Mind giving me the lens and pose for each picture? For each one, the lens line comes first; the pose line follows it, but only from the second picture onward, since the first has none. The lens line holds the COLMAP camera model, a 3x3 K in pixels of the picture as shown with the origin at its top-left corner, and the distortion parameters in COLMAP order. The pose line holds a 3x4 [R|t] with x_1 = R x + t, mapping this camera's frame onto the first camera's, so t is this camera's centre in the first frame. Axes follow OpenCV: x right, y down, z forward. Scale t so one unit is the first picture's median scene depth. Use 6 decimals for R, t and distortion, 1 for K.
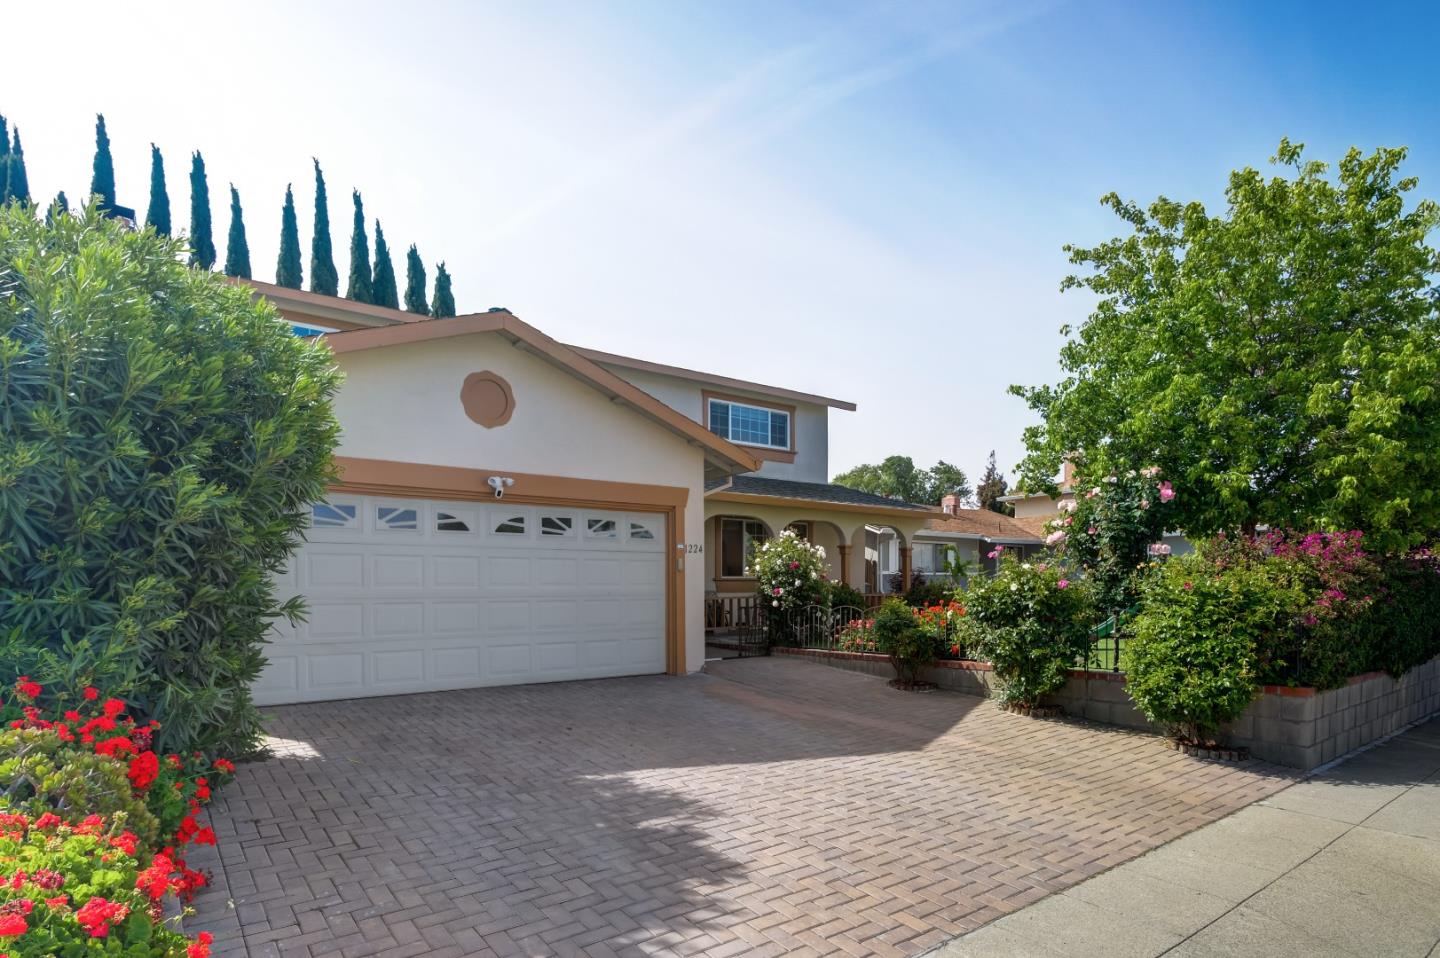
lens RADIAL K [[762.1, 0, 715.5], [0, 762.1, 574.9], [0, 0, 1]] dist [-0.014511, 0.000357]
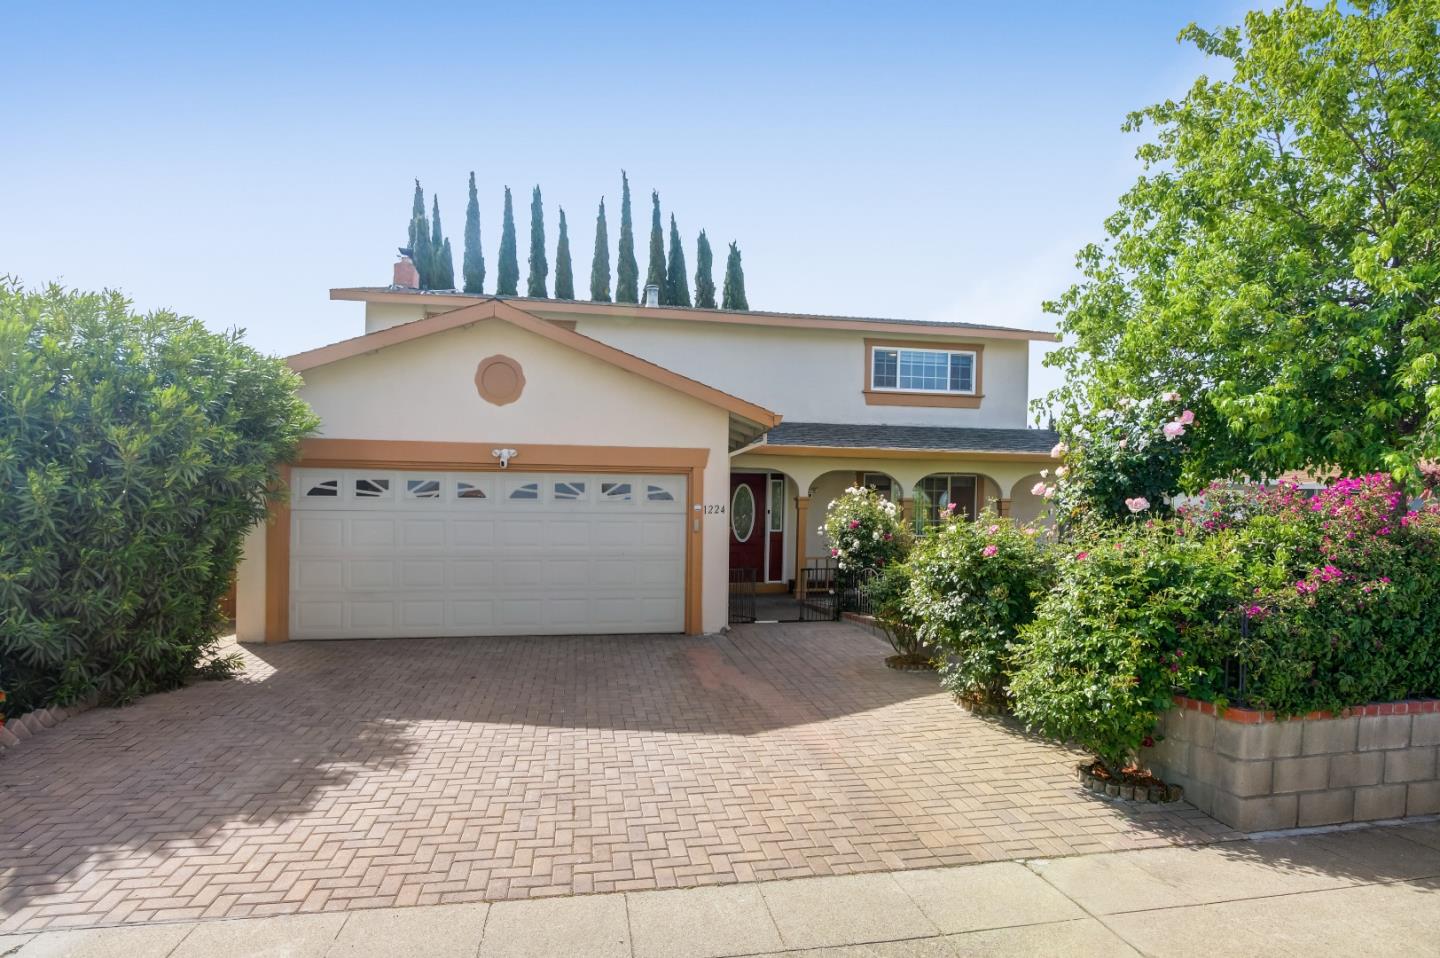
lens RADIAL K [[752.0, 0, 723.6], [0, 752.0, 545.4], [0, 0, 1]] dist [-0.022335, 0.000602]
pose [[0.895677, 0.006786, -0.444654, 0.476533], [0.002976, 0.999770, 0.021252, -0.009274], [0.444696, -0.020358, 0.895450, 0.147022]]
